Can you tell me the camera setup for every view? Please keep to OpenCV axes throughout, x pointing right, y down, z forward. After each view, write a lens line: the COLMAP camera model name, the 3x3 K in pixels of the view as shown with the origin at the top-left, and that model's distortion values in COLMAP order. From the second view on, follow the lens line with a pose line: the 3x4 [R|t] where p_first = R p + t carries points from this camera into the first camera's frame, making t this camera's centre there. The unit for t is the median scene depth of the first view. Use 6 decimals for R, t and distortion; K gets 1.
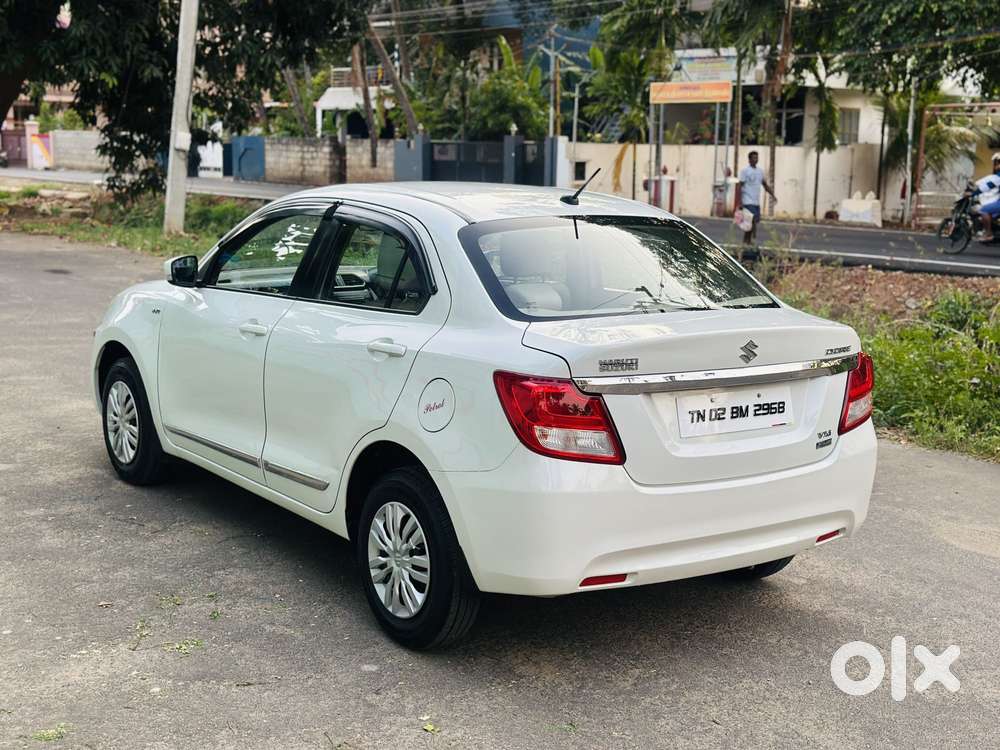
lens RADIAL K [[1385.2, 0, 505.6], [0, 1385.2, 388.1], [0, 0, 1]] dist [0.226372, -0.545472]
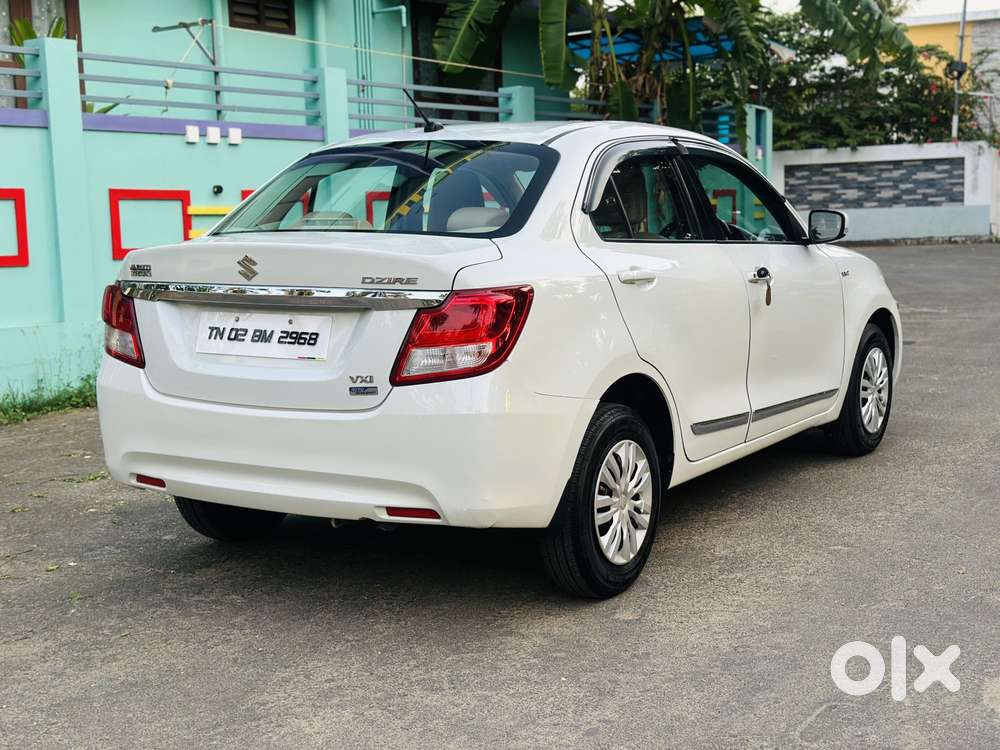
lens RADIAL K [[1387.7, 0, 500.8], [0, 1387.7, 392.0], [0, 0, 1]] dist [0.206155, -0.446947]
pose [[0.366113, 0.088965, -0.926308, 0.911172], [-0.129077, 0.990652, 0.044129, -0.006049], [0.921575, 0.103409, 0.374174, 0.680975]]
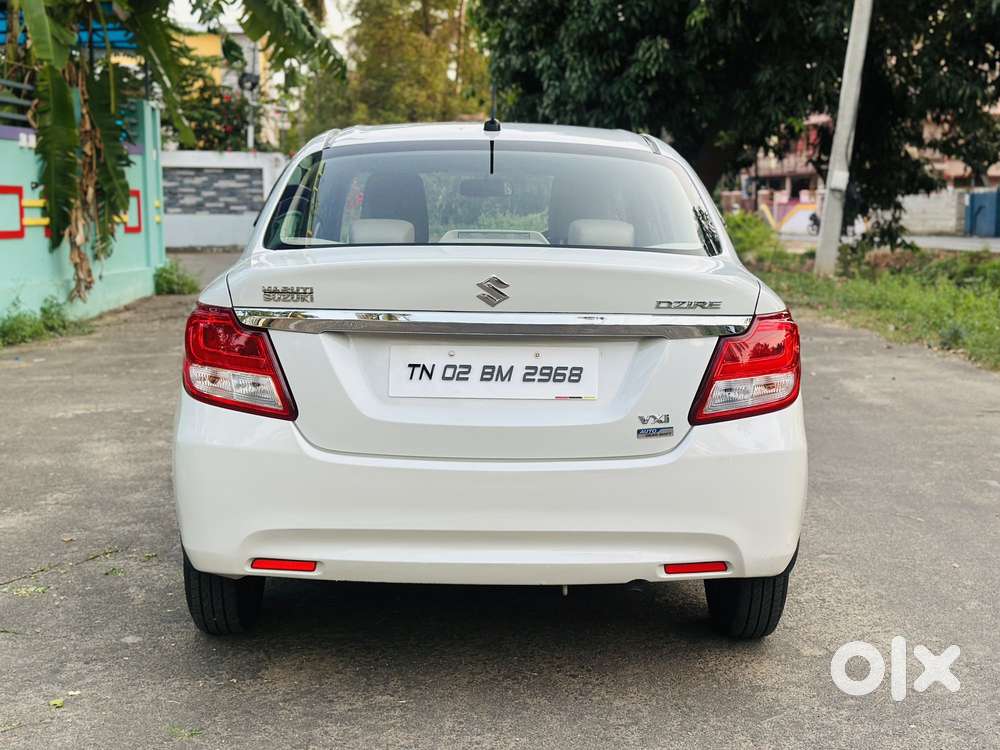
lens RADIAL K [[1405.8, 0, 499.6], [0, 1405.8, 392.0], [0, 0, 1]] dist [0.178764, -0.268943]
pose [[0.820431, 0.056183, -0.568979, 0.509549], [-0.085101, 0.996075, -0.024354, 0.038488], [0.565377, 0.068402, 0.821992, 0.318258]]
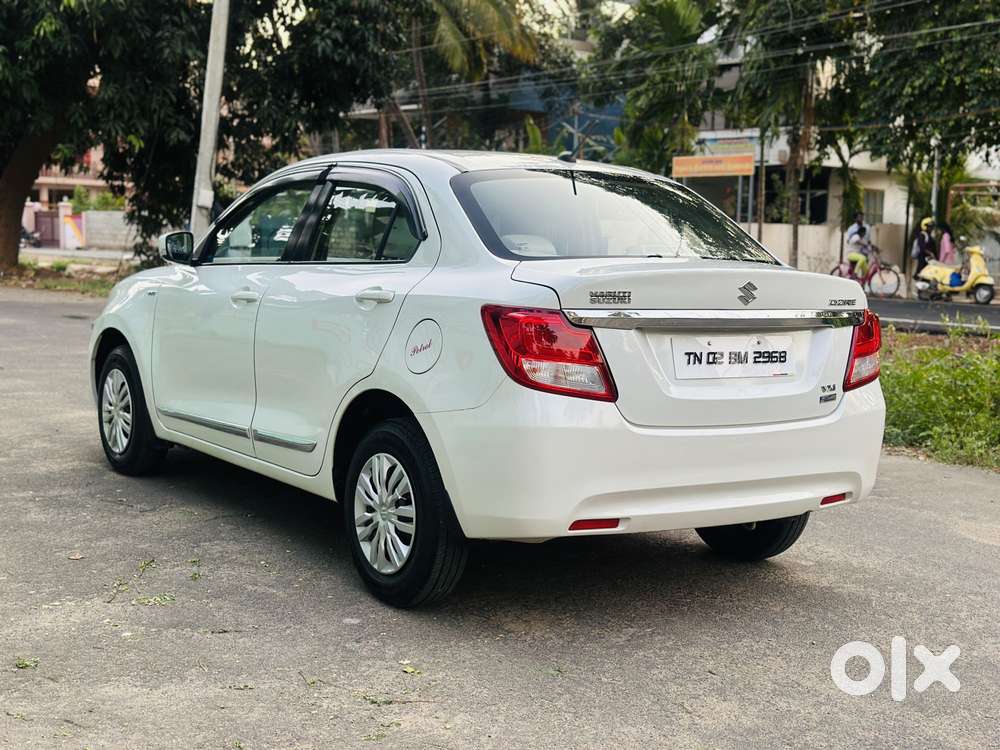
lens RADIAL K [[1387.7, 0, 500.8], [0, 1387.7, 392.0], [0, 0, 1]] dist [0.206155, -0.446947]
pose [[0.999720, 0.006458, -0.022779, 0.021870], [-0.007867, 0.998026, -0.062308, 0.086364], [0.022332, 0.062470, 0.997797, 0.030399]]
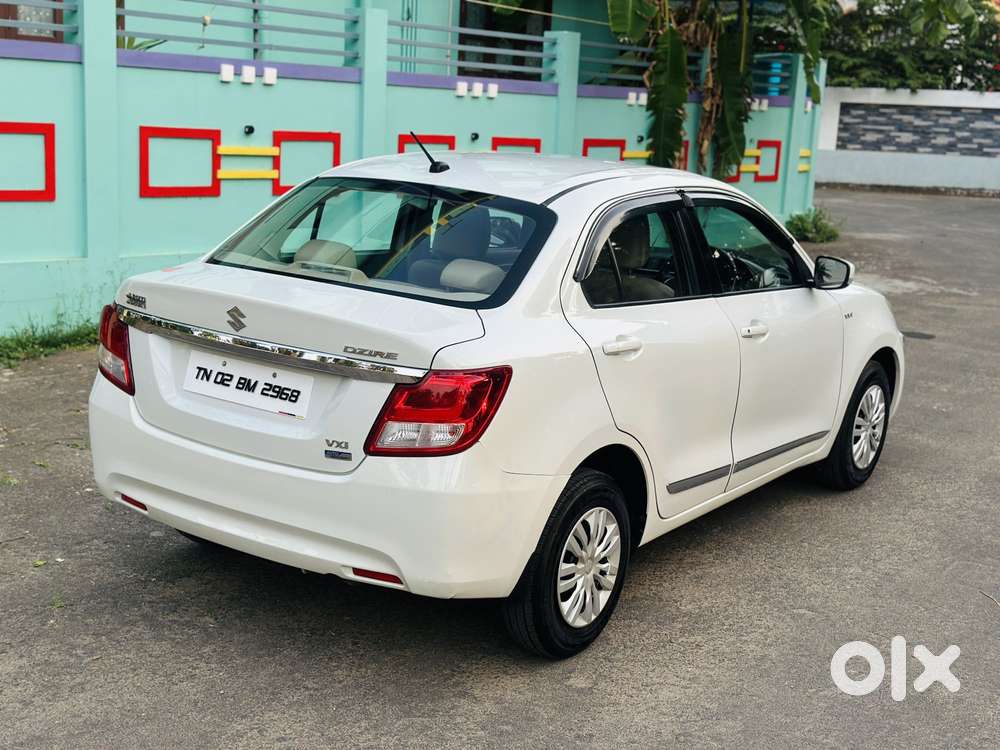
lens RADIAL K [[1387.7, 0, 500.8], [0, 1387.7, 392.0], [0, 0, 1]] dist [0.206155, -0.446947]
pose [[0.329419, 0.192268, -0.924400, 0.922146], [-0.208386, 0.969709, 0.127431, -0.112457], [0.920901, 0.150654, 0.359507, 0.694267]]
